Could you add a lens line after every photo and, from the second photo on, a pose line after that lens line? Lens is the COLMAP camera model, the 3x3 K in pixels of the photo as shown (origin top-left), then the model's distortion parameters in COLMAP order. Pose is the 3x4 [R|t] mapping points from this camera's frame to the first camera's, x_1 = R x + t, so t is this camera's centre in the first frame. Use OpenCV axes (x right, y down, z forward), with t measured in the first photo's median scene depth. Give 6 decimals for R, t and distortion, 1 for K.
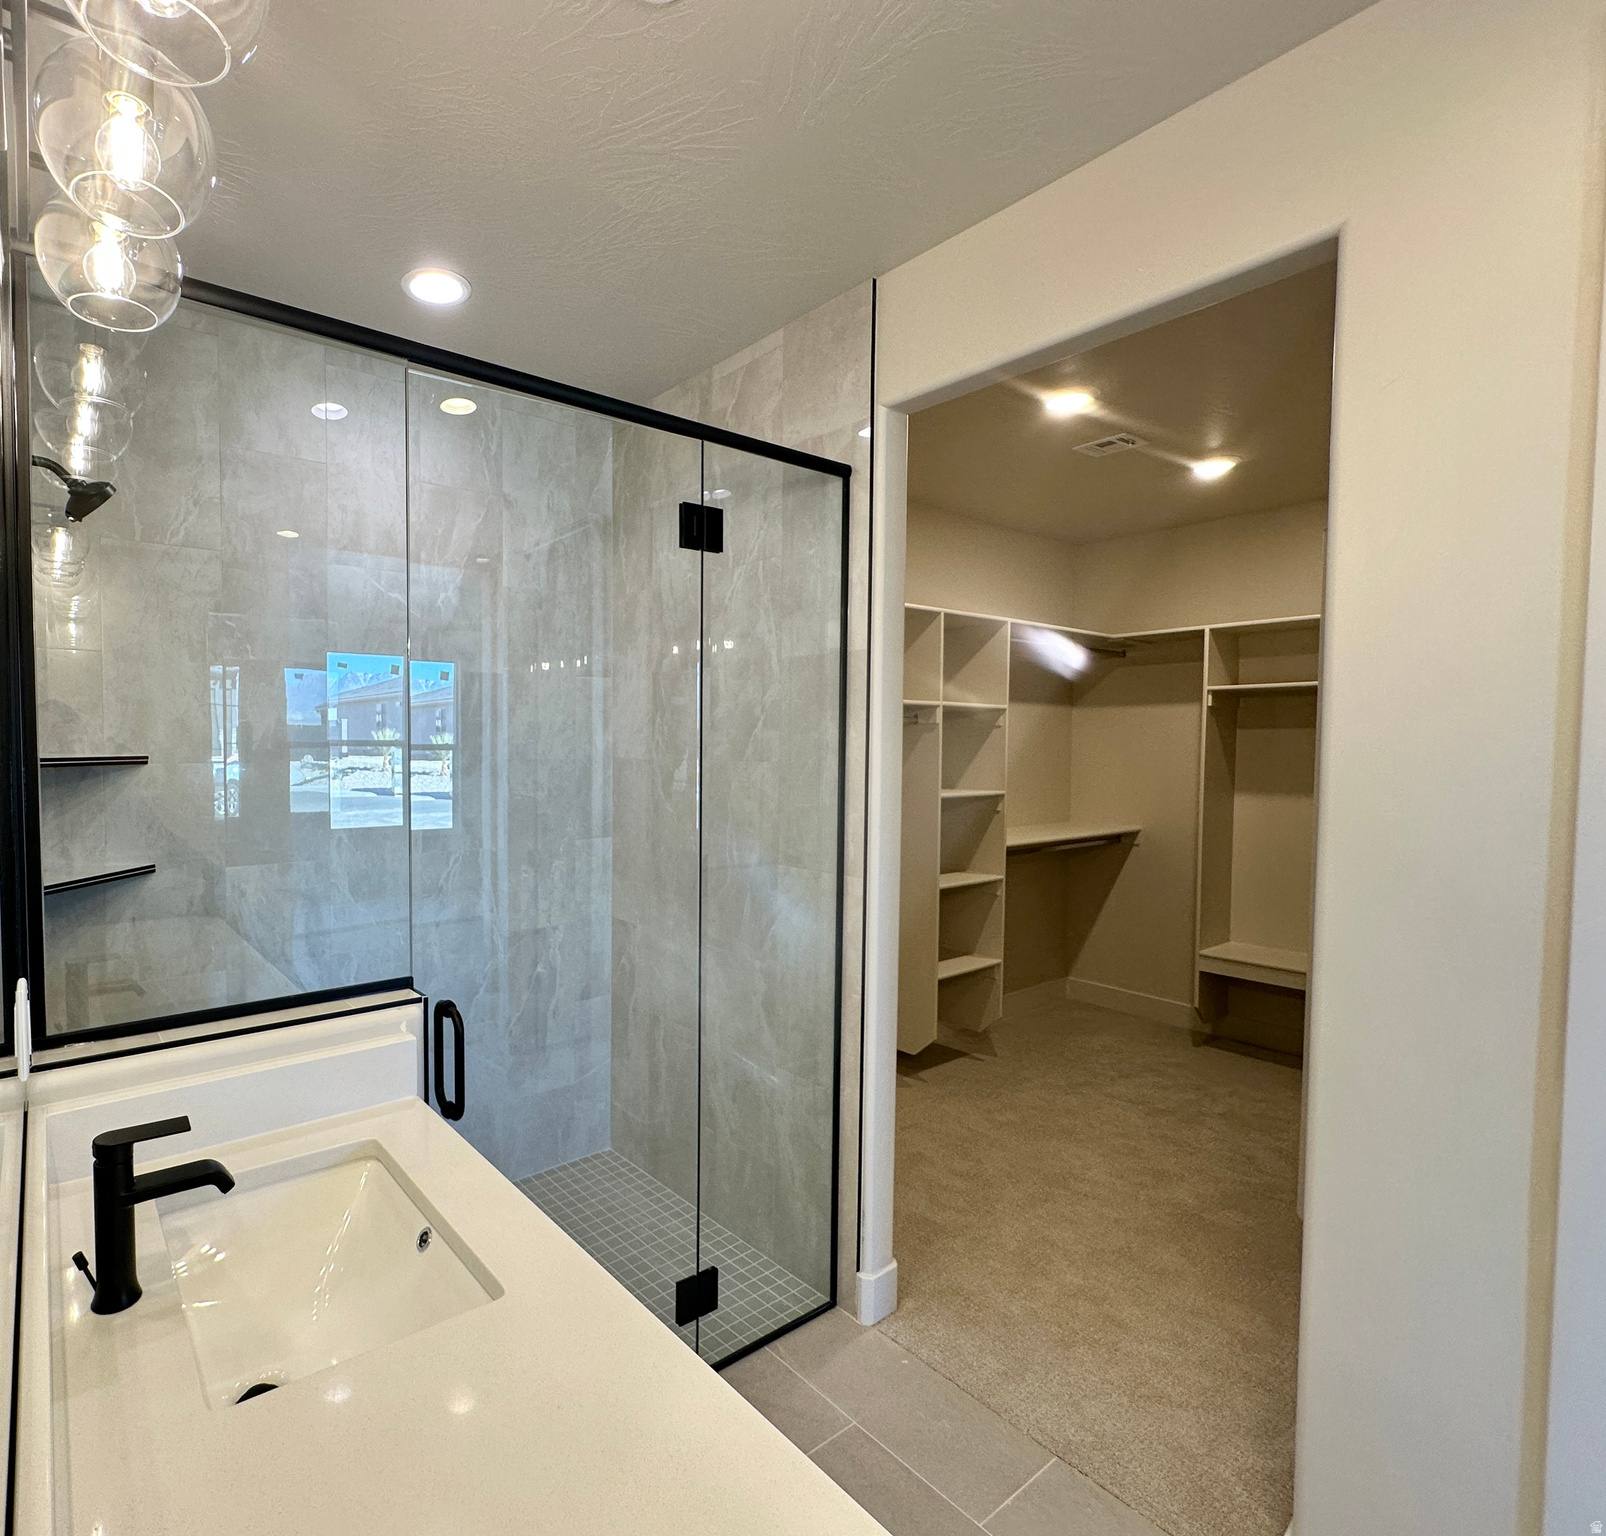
lens RADIAL K [[829.7, 0, 563.3], [0, 829.7, 769.7], [0, 0, 1]] dist [-0.001006, -0.000034]
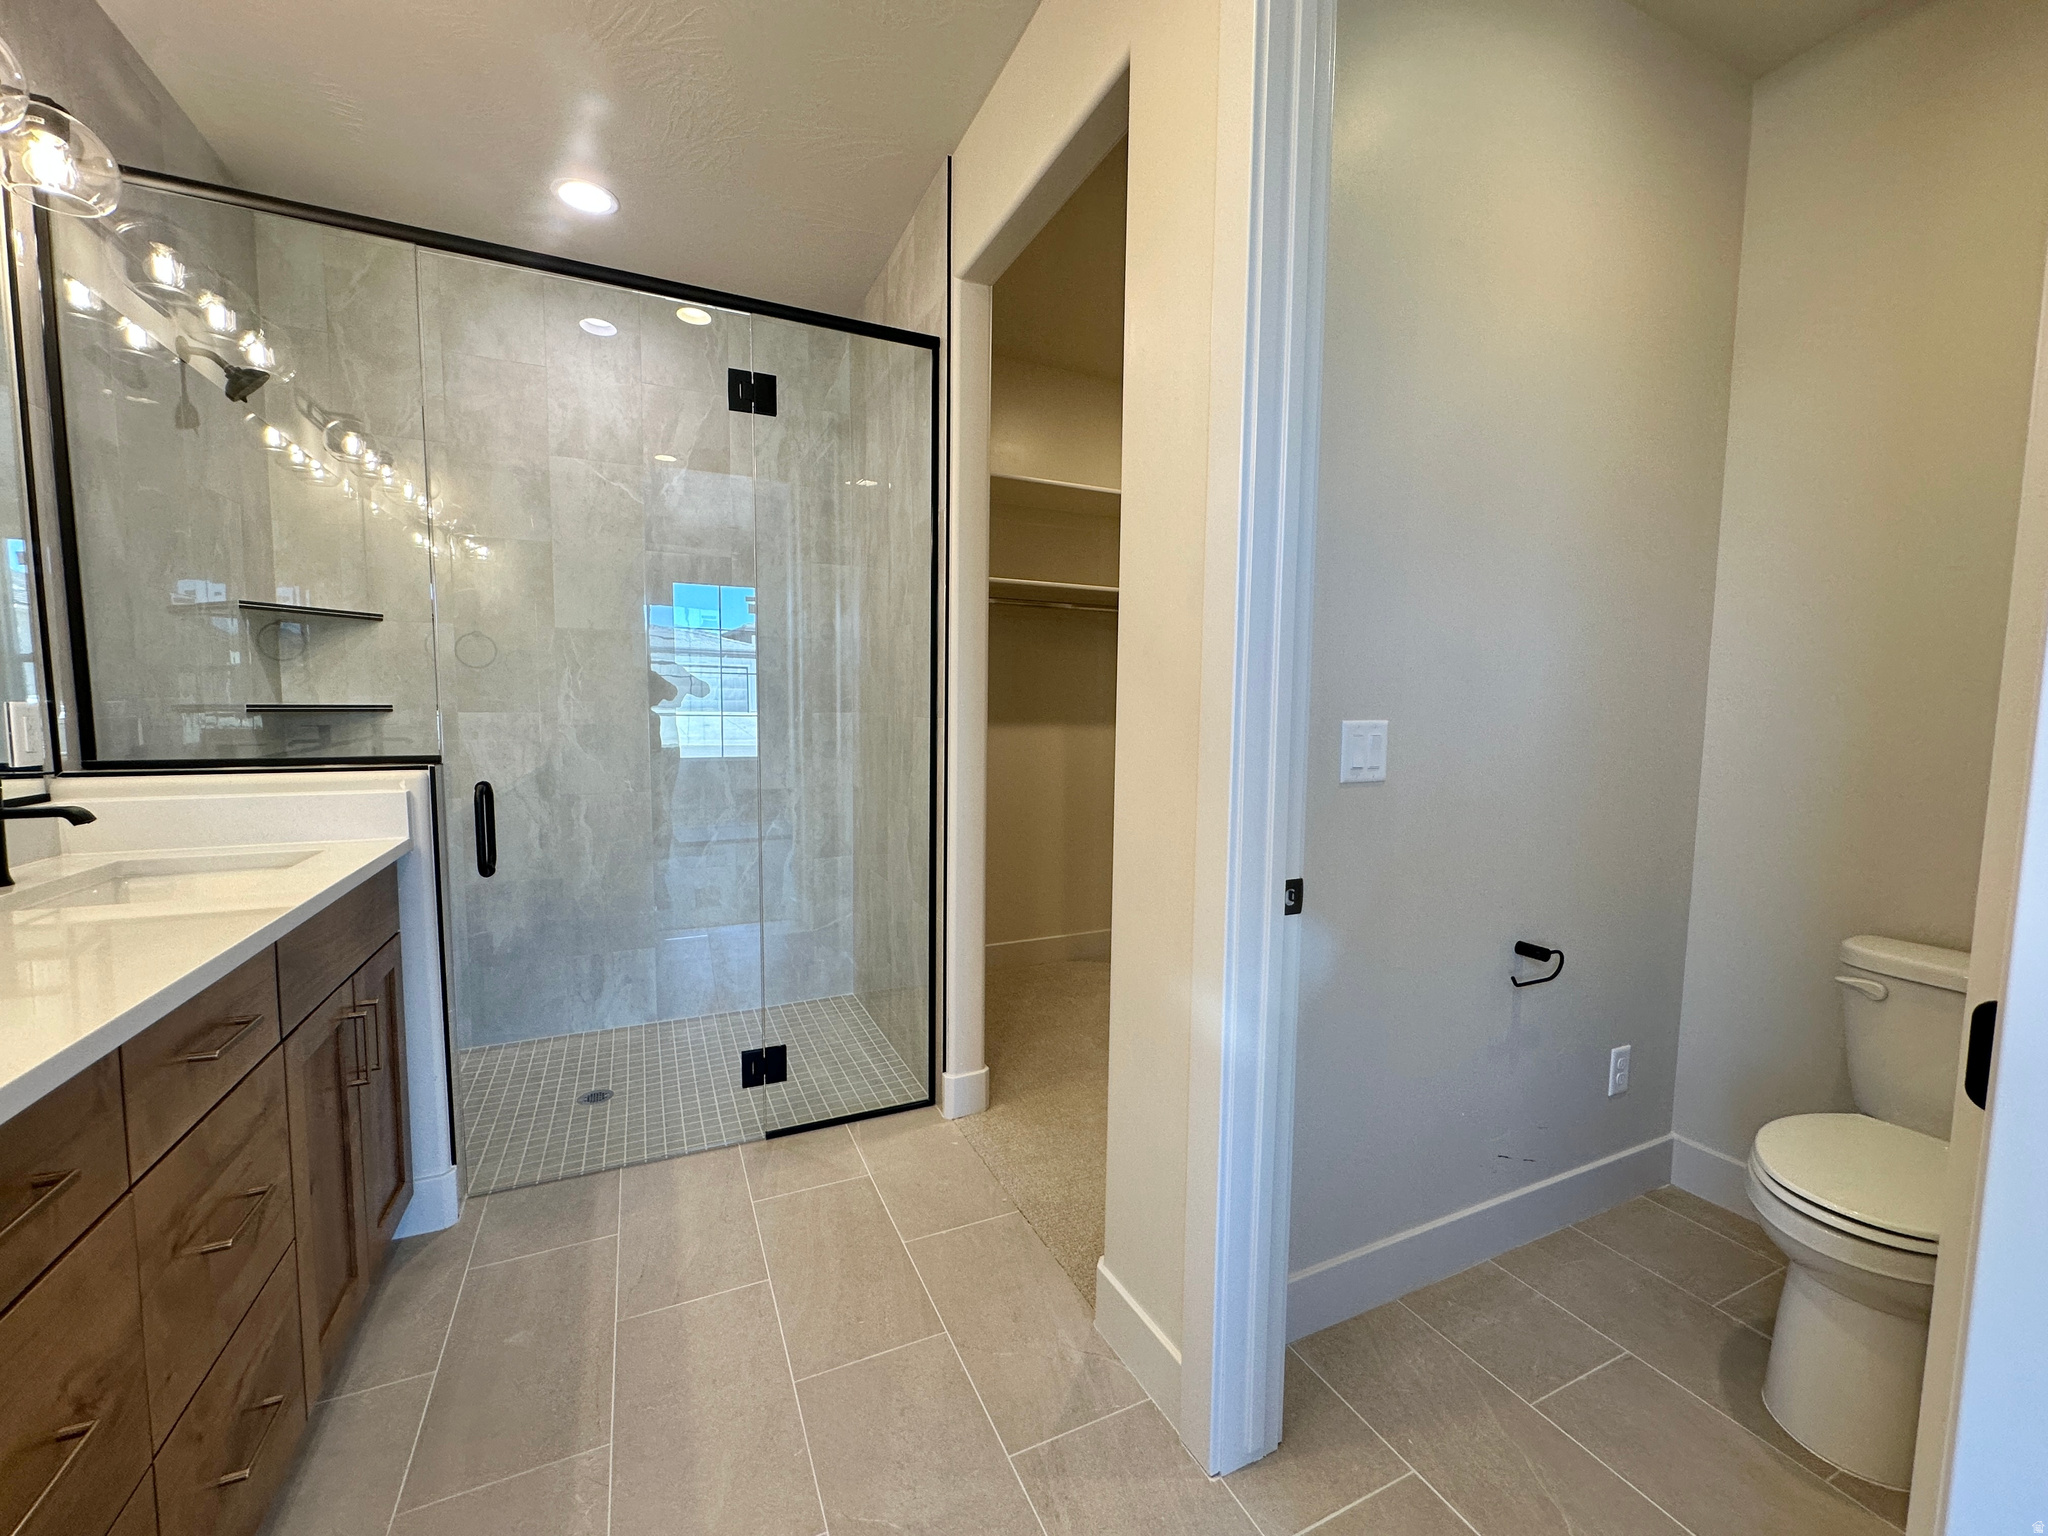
lens RADIAL K [[821.2, 0, 1025.7], [0, 821.2, 765.2], [0, 0, 1]] dist [-0.003332, 0.000556]
pose [[0.991120, 0.017729, -0.131780, 0.527265], [-0.012397, 0.999075, 0.041169, 0.126638], [0.132388, -0.039170, 0.990424, -0.059098]]
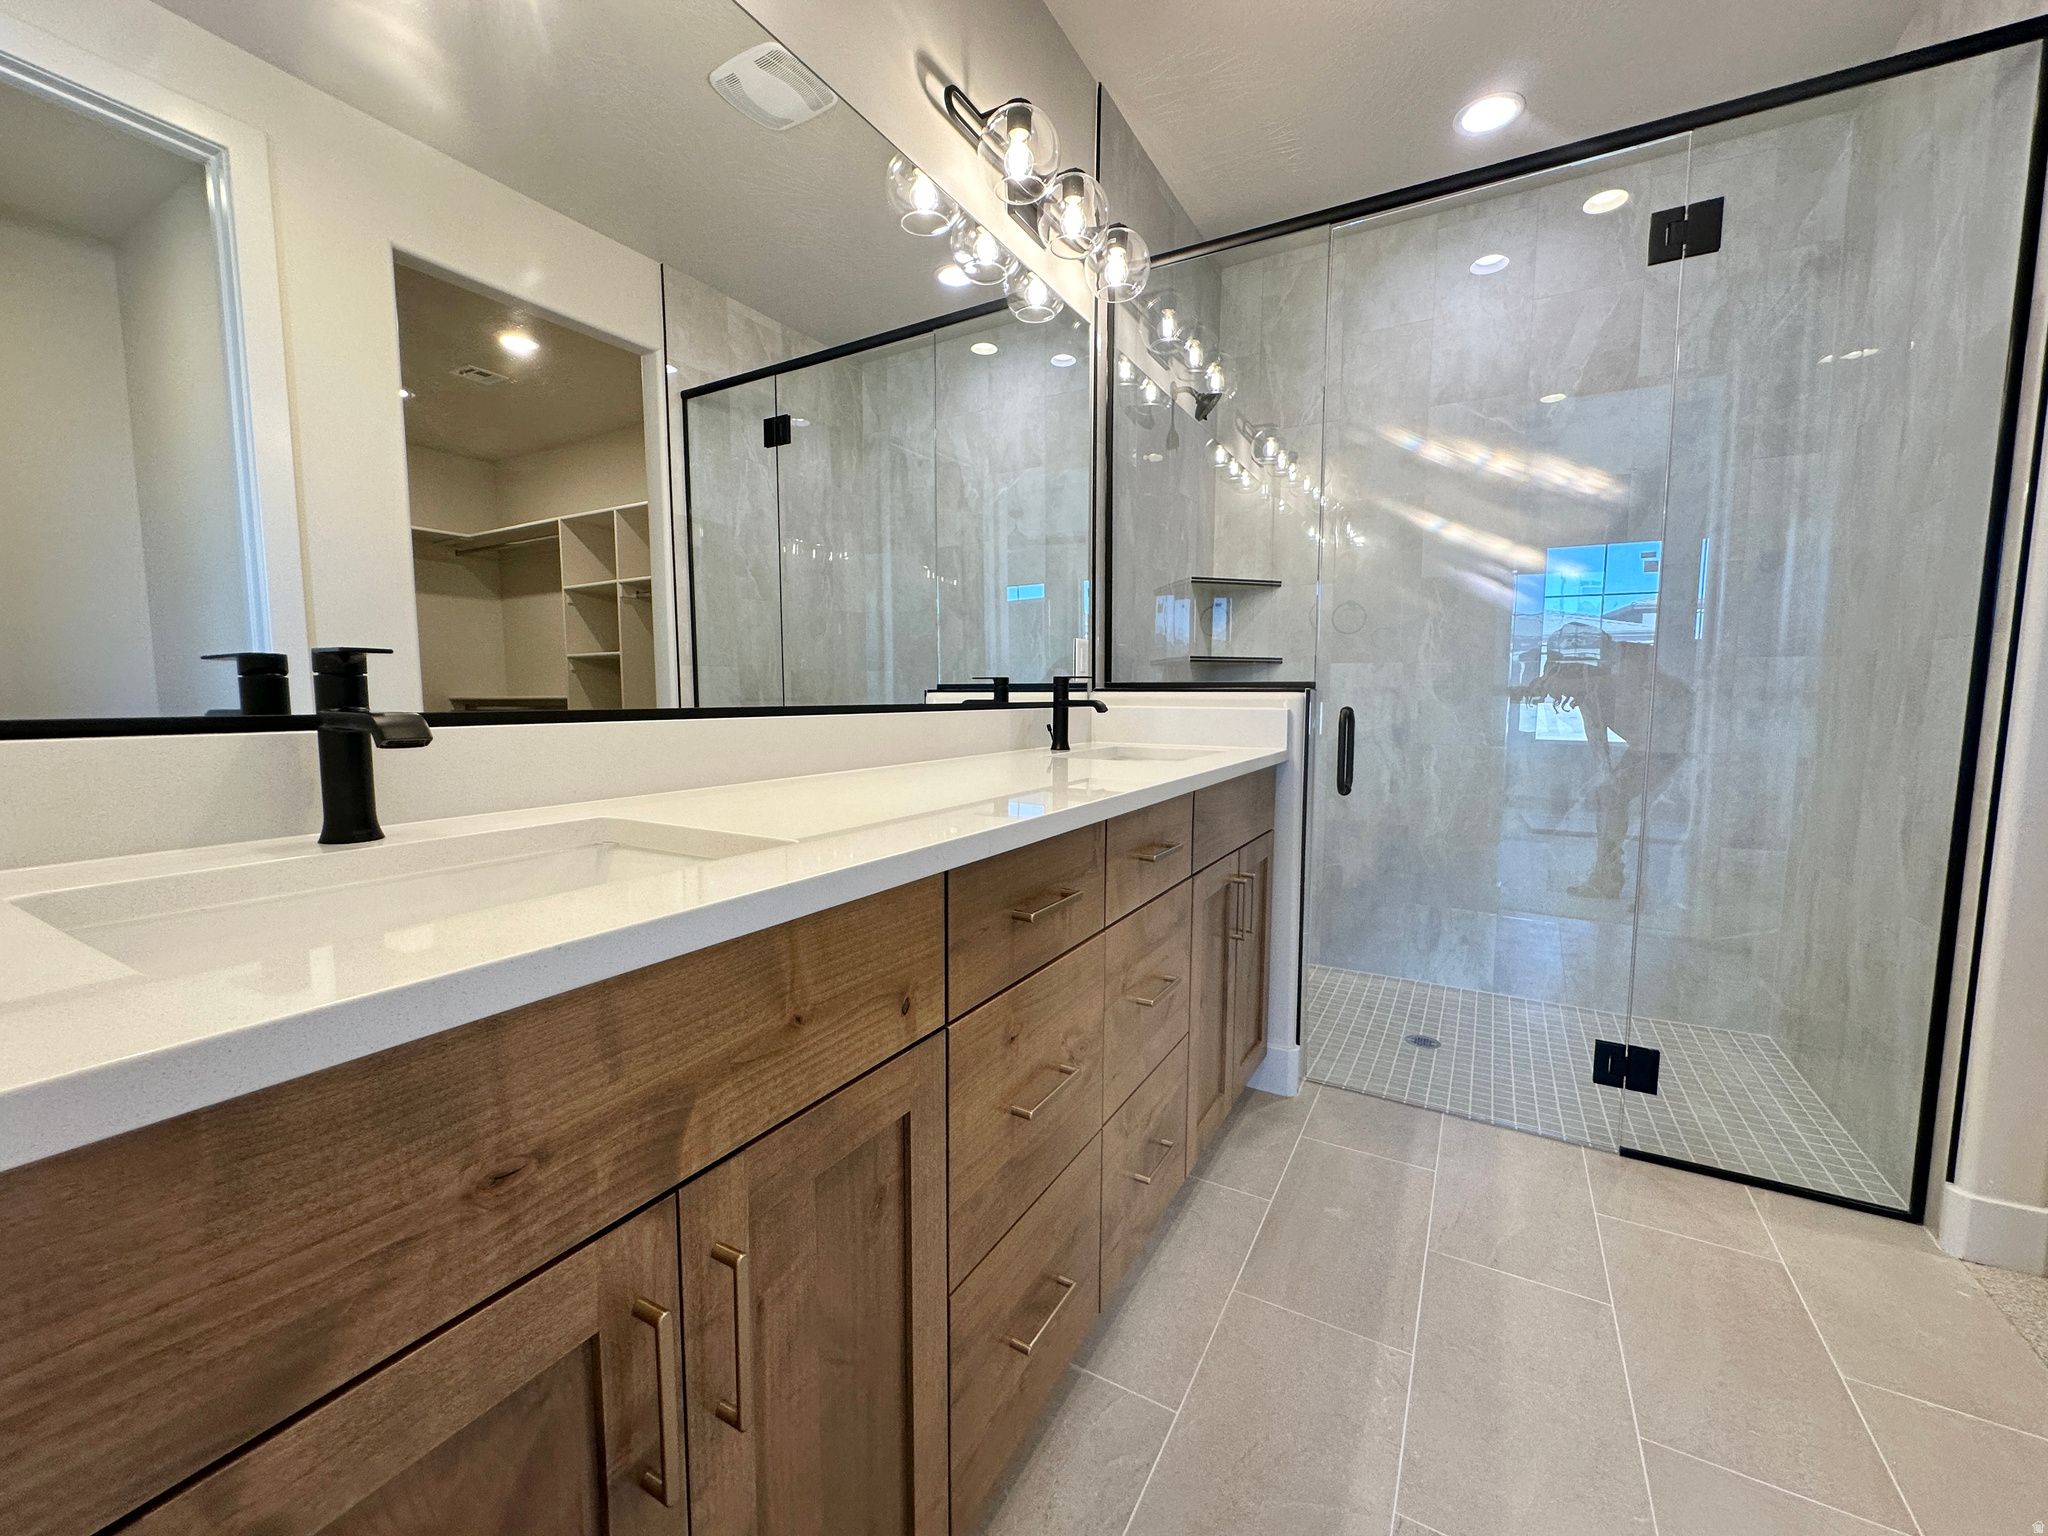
lens RADIAL K [[820.2, 0, 1024.0], [0, 820.2, 768.0], [0, 0, 1]] dist [-0.002674, 0.000529]
pose [[0.460201, 0.081975, -0.884022, 0.512563], [-0.035077, 0.996629, 0.074157, 0.192424], [0.887122, -0.003119, 0.461525, -0.042294]]
